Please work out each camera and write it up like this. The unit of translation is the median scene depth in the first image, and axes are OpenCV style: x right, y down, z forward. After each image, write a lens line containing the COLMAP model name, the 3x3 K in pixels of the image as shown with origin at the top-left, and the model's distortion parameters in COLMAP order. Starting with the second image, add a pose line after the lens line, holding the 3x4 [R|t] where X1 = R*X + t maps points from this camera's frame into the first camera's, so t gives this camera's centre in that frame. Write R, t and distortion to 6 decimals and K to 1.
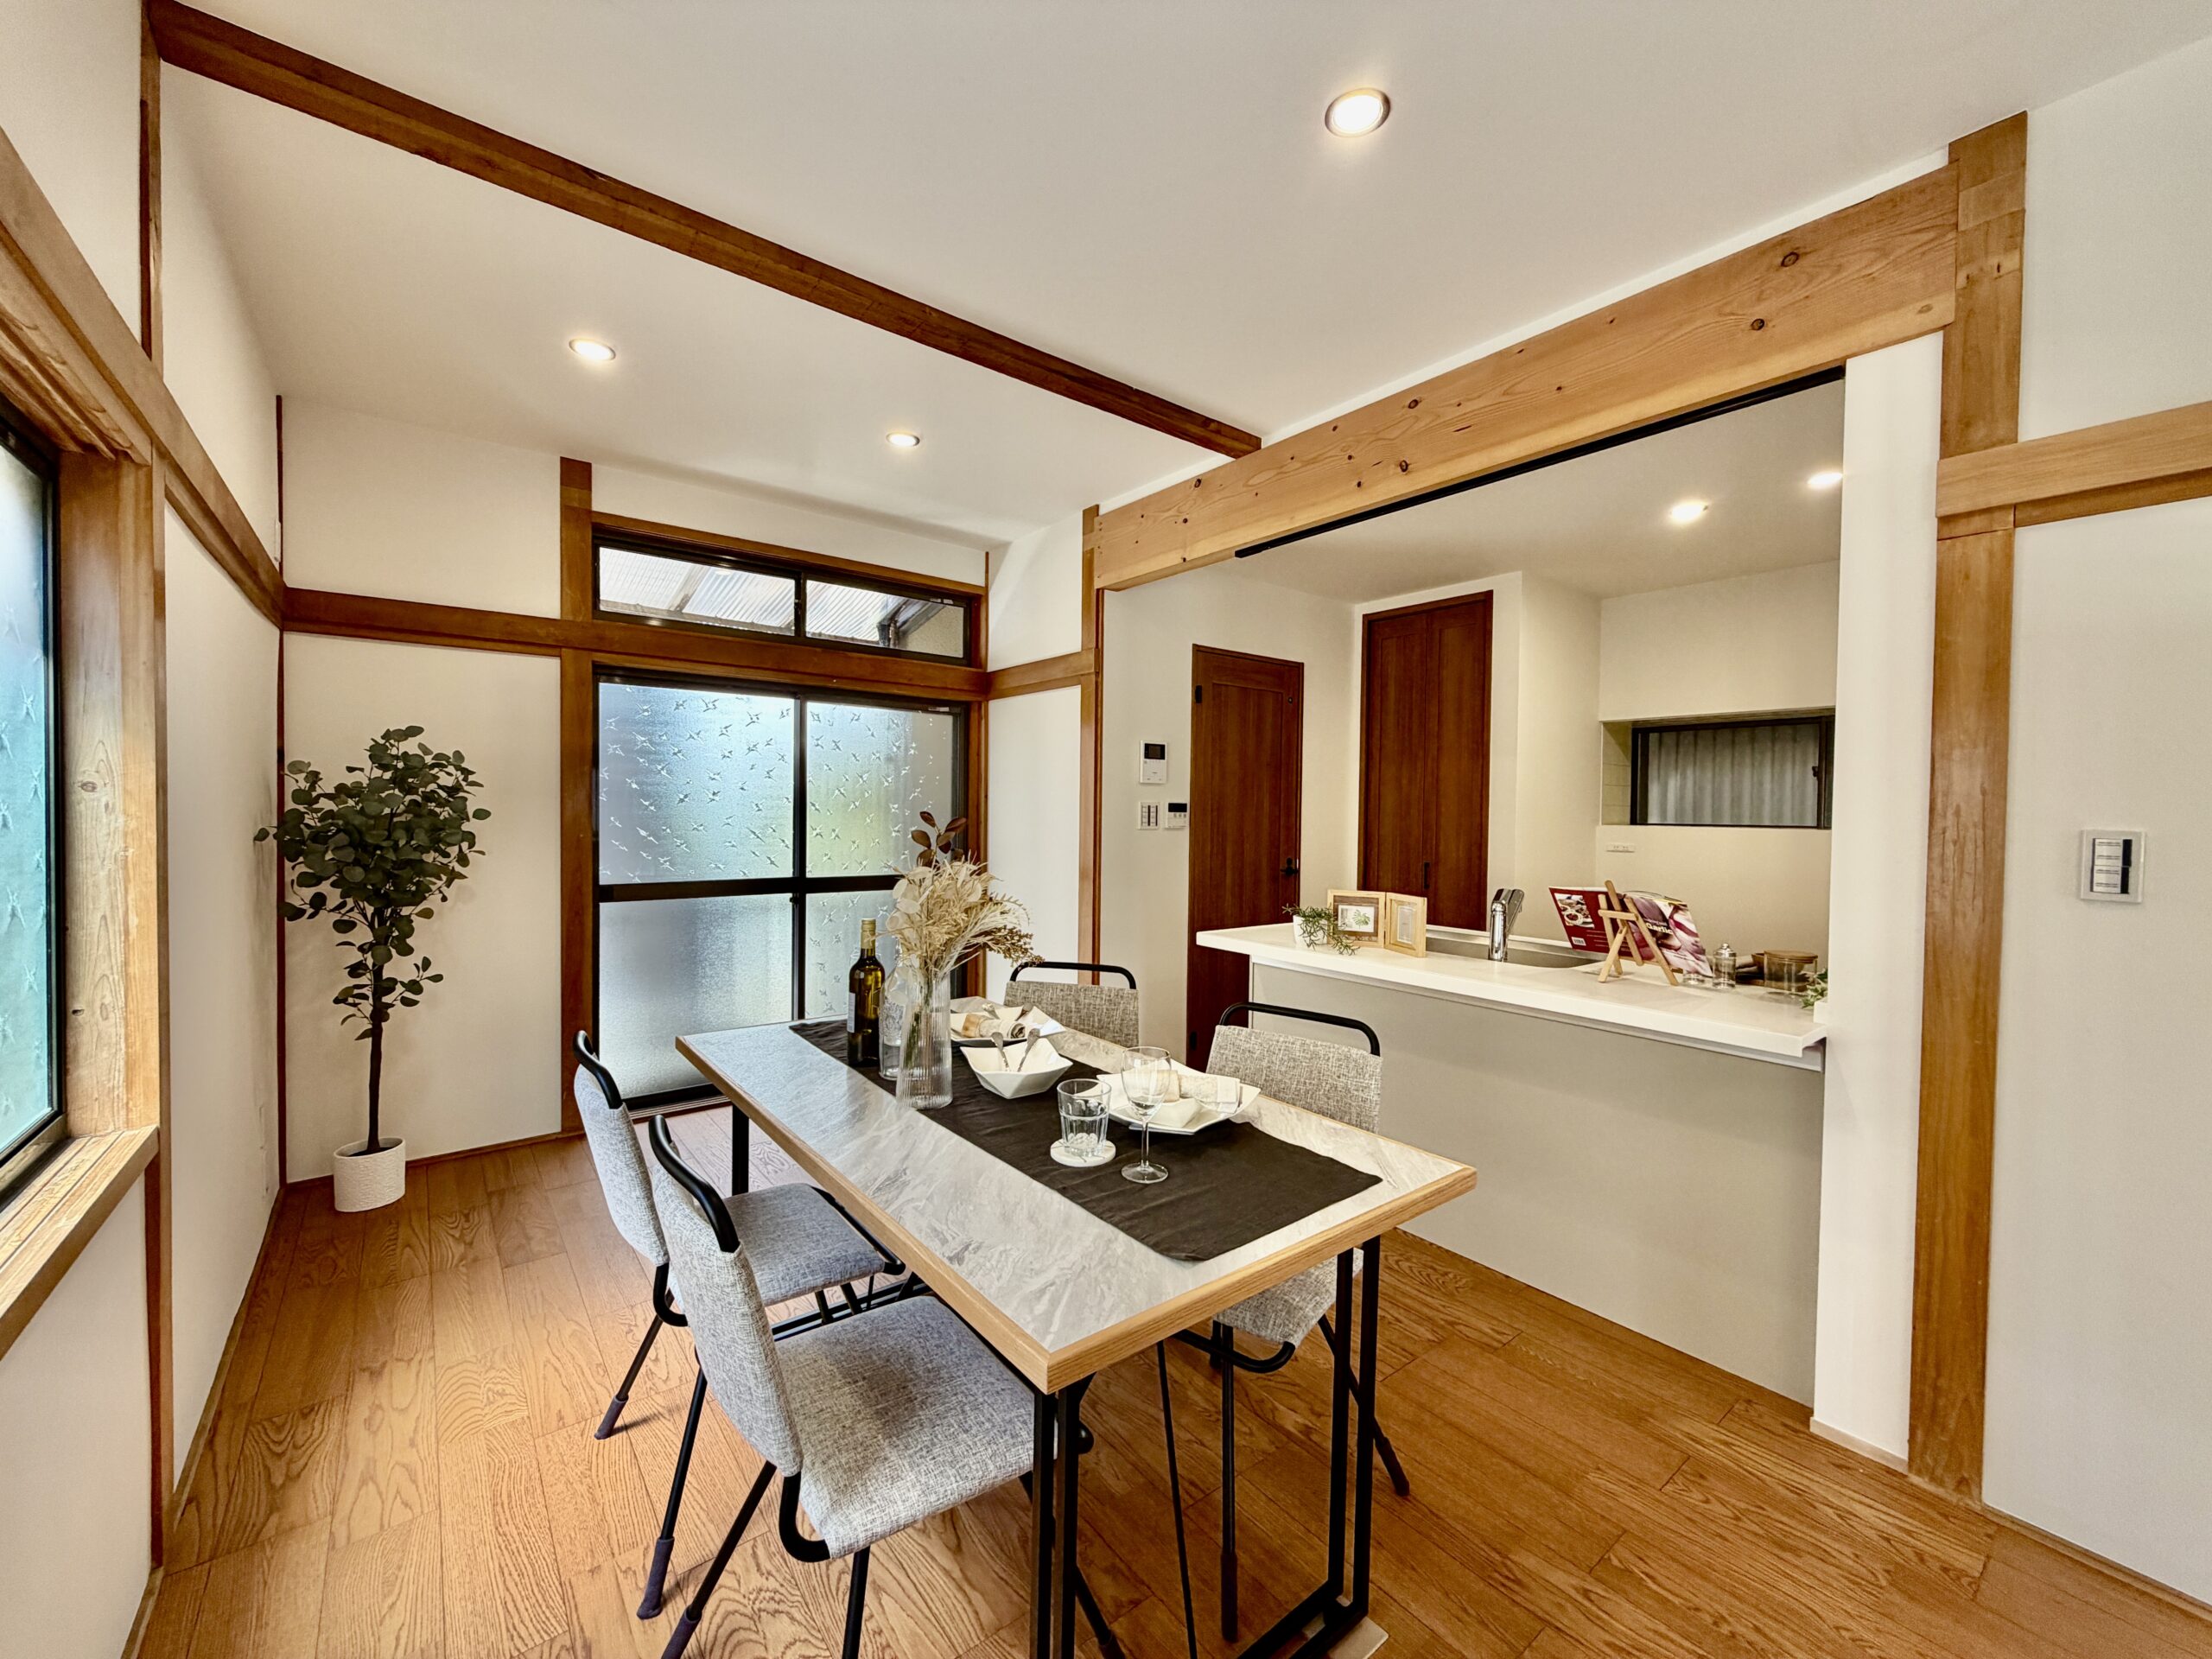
lens RADIAL K [[883.8, 0, 1099.6], [0, 883.8, 827.2], [0, 0, 1]] dist [0.001678, 0.000430]
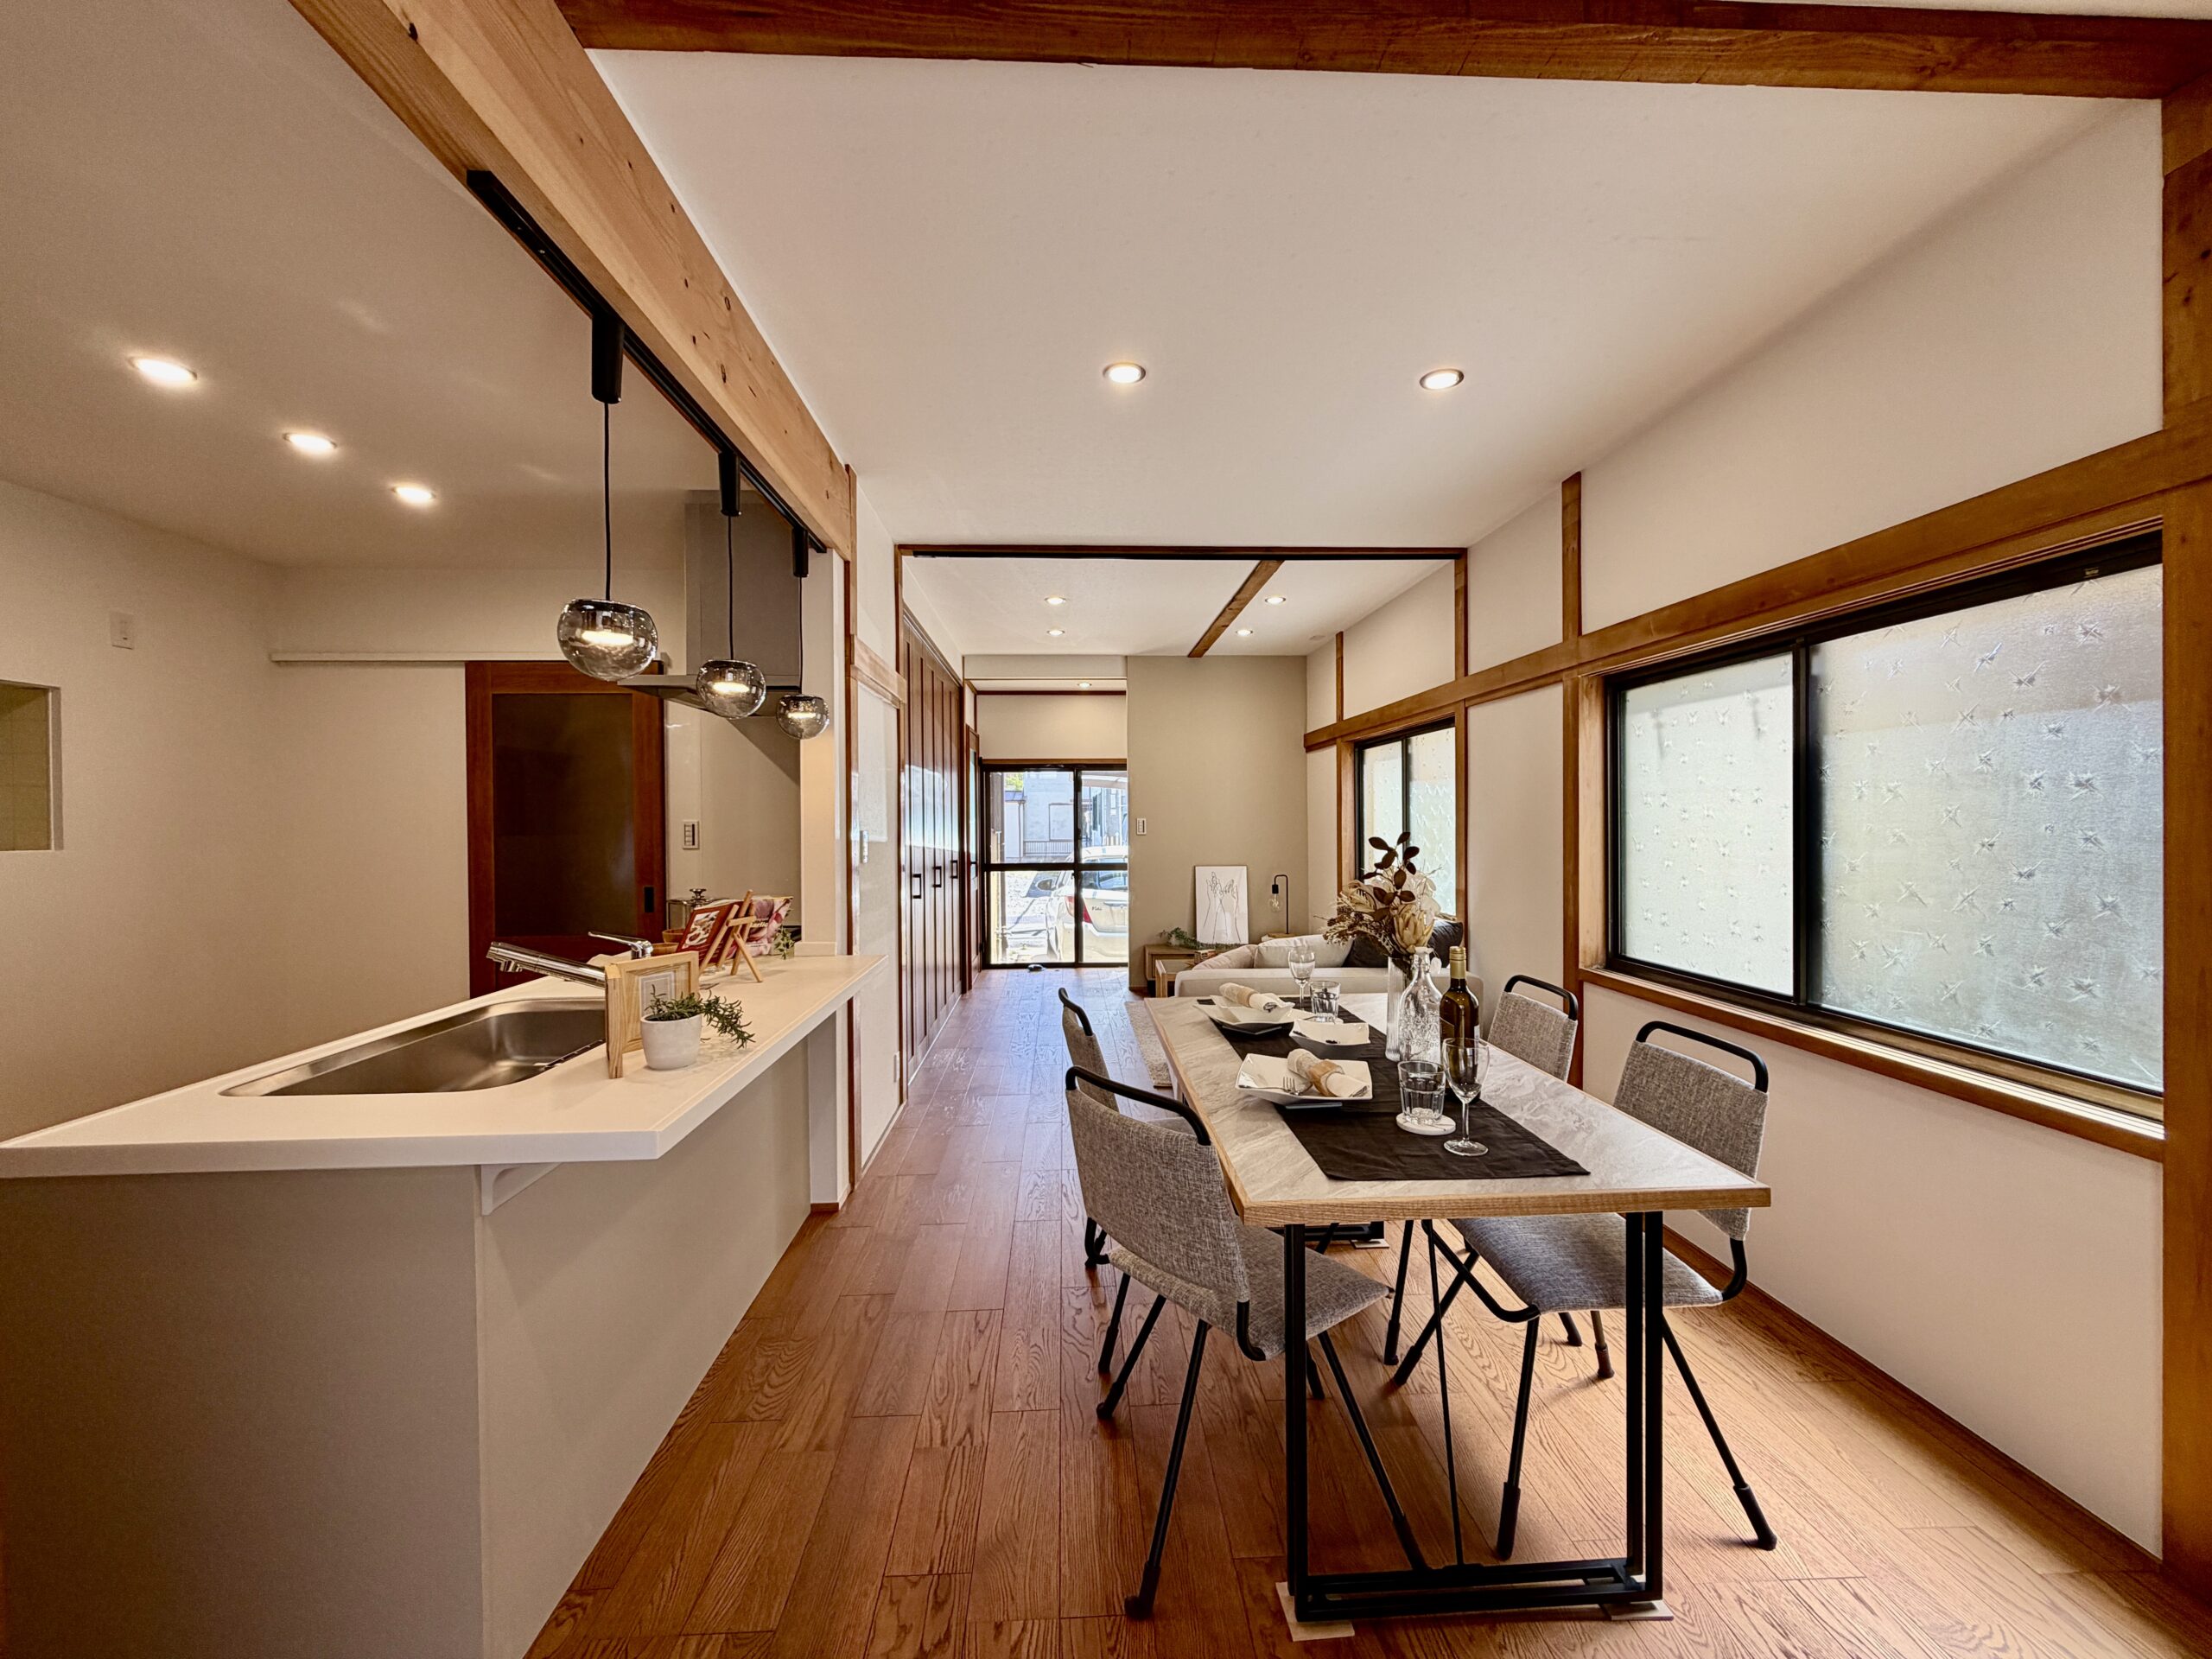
lens RADIAL K [[883.8, 0, 1099.6], [0, 883.8, 827.2], [0, 0, 1]] dist [0.001678, 0.000430]
pose [[-0.815942, -0.013172, 0.577984, -0.498557], [0.010230, 0.999255, 0.037213, -0.064793], [-0.578044, 0.036276, -0.815199, 2.005394]]
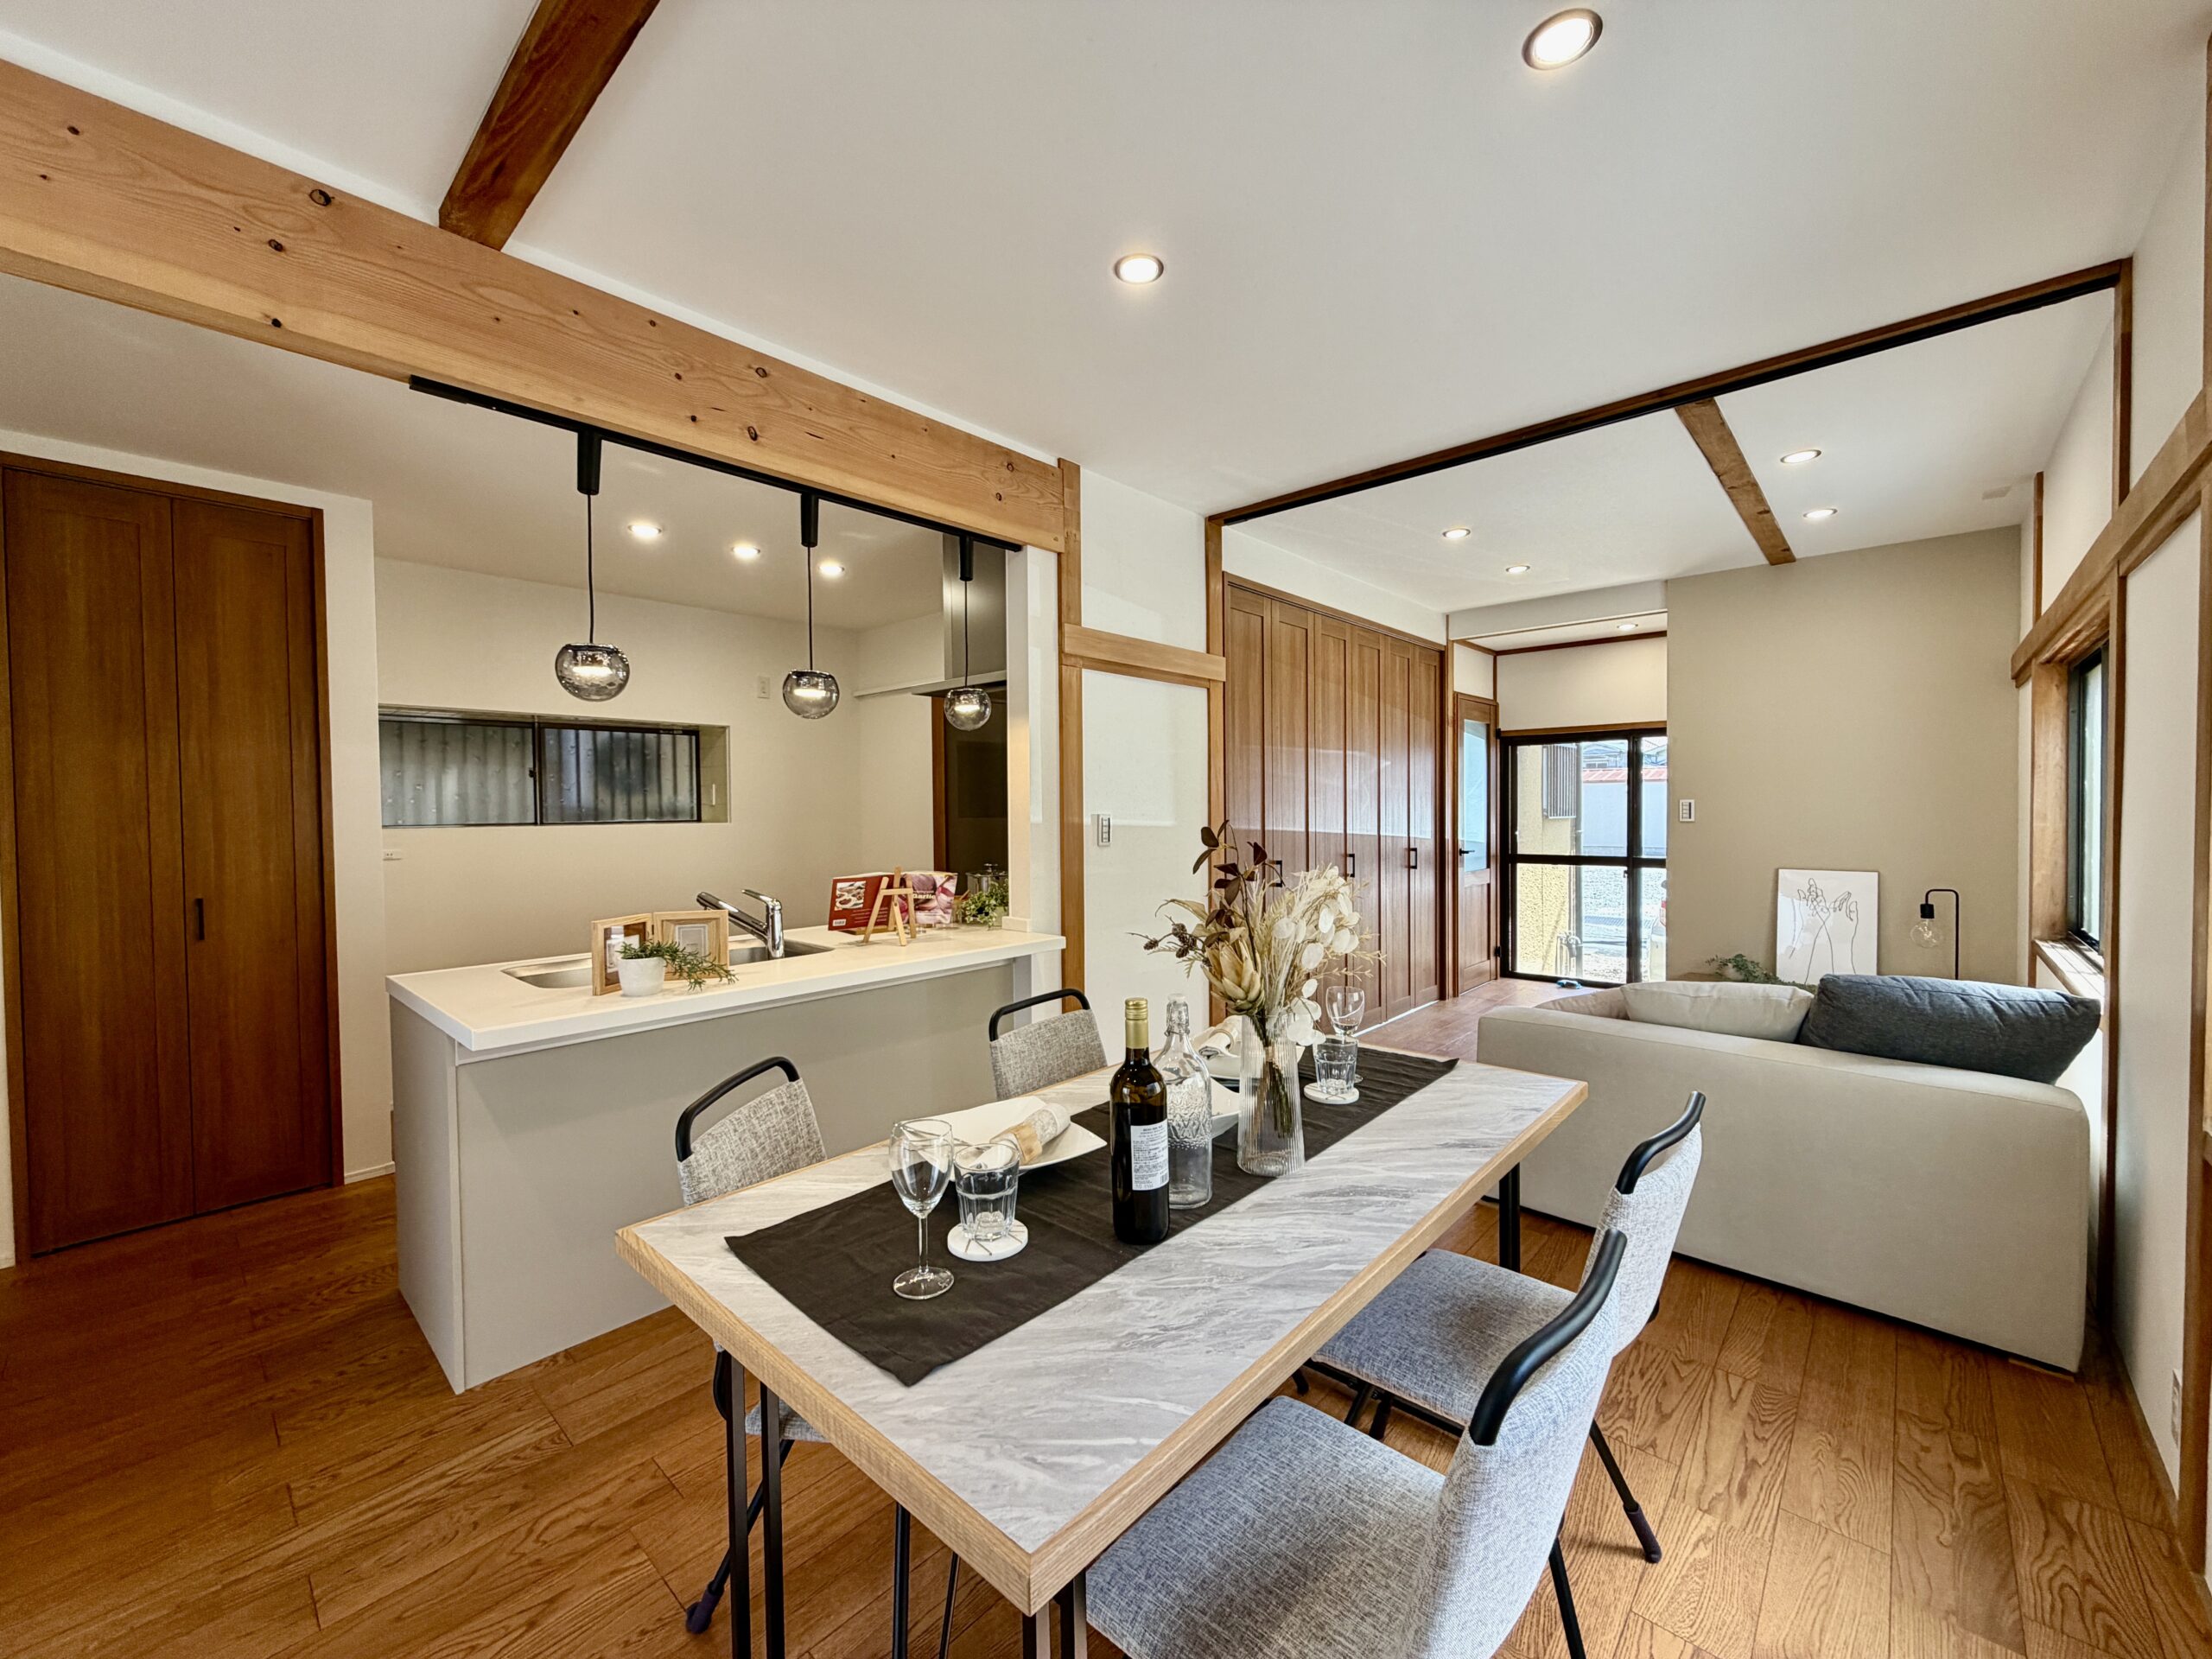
lens RADIAL K [[883.8, 0, 1099.6], [0, 883.8, 827.2], [0, 0, 1]] dist [0.001678, 0.000430]
pose [[-0.166071, -0.033840, 0.985533, -0.865138], [0.031147, 0.998732, 0.039542, -0.041200], [-0.985622, 0.037263, -0.164806, 1.129866]]
